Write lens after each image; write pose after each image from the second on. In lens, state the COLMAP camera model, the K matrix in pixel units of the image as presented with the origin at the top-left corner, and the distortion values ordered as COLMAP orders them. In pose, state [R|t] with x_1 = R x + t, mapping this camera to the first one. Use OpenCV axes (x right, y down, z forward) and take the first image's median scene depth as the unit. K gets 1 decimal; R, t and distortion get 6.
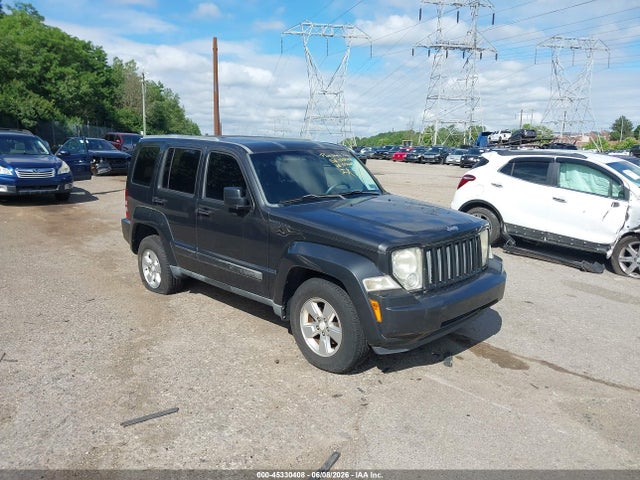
lens RADIAL K [[514.3, 0, 313.5], [0, 514.3, 243.7], [0, 0, 1]] dist [-0.007461, -0.012128]
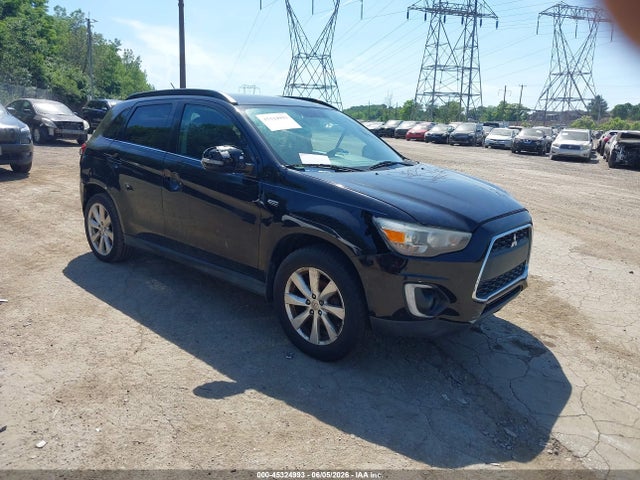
lens RADIAL K [[514.3, 0, 332.6], [0, 514.3, 239.6], [0, 0, 1]] dist [-0.007461, -0.012128]
pose [[0.995562, 0.001485, 0.094101, -0.019498], [-0.005576, 0.999049, 0.043234, -0.020789], [-0.093947, -0.043567, 0.994623, 0.108447]]
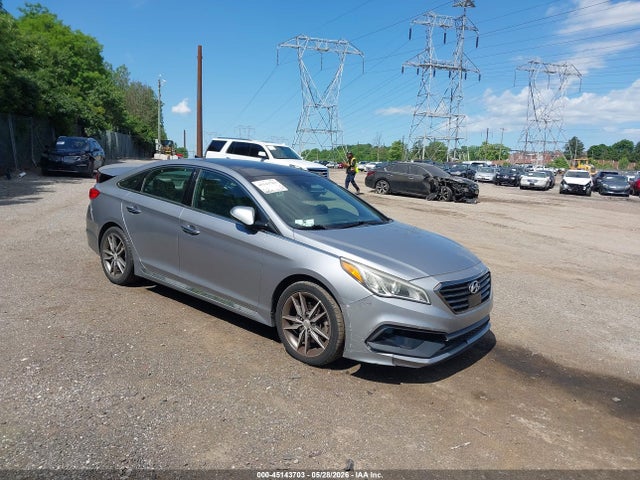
lens RADIAL K [[514.3, 0, 318.4], [0, 514.3, 241.3], [0, 0, 1]] dist [-0.007461, -0.012128]
pose [[0.995193, 0.011778, 0.097222, -0.070327], [-0.009324, 0.999627, -0.025660, -0.000927], [-0.097488, 0.024631, 0.994932, -0.001518]]
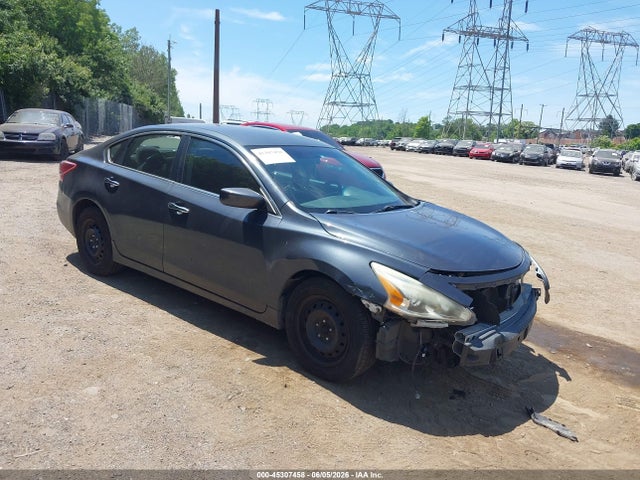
lens RADIAL K [[514.3, 0, 328.9], [0, 514.3, 240.0], [0, 0, 1]] dist [-0.007461, -0.012128]
pose [[0.996142, 0.021941, 0.084964, -0.080953], [-0.023552, 0.999560, 0.018007, -0.018729], [-0.084532, -0.019939, 0.996221, 0.087215]]
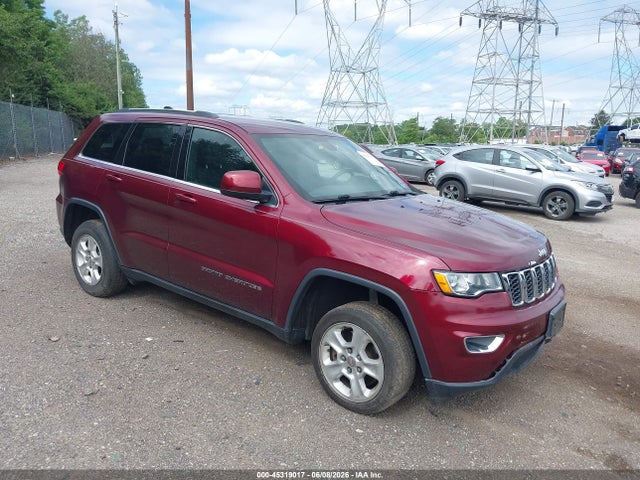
lens RADIAL K [[514.3, 0, 326.6], [0, 514.3, 240.7], [0, 0, 1]] dist [-0.007461, -0.012128]
pose [[0.992826, -0.016122, 0.118474, -0.103185], [0.014856, 0.999823, 0.011563, -0.052609], [-0.118640, -0.009720, 0.992890, 0.248638]]
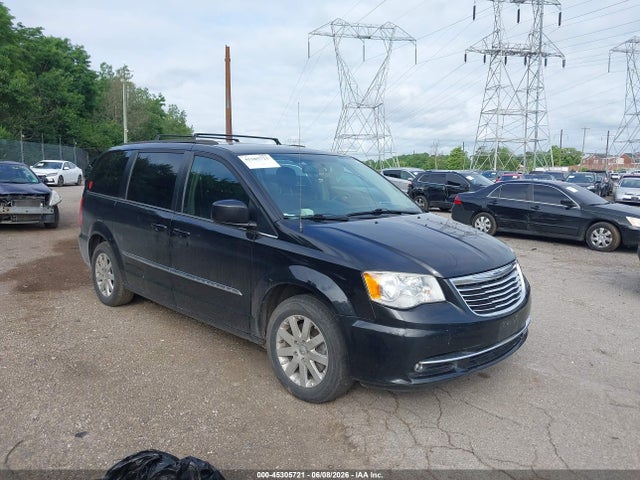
lens RADIAL K [[514.3, 0, 324.9], [0, 514.3, 243.1], [0, 0, 1]] dist [-0.007461, -0.012128]
pose [[0.999994, -0.002893, -0.001809, -0.032600], [0.002810, 0.999005, -0.044520, -0.036835], [0.001936, 0.044515, 0.999007, 0.182026]]
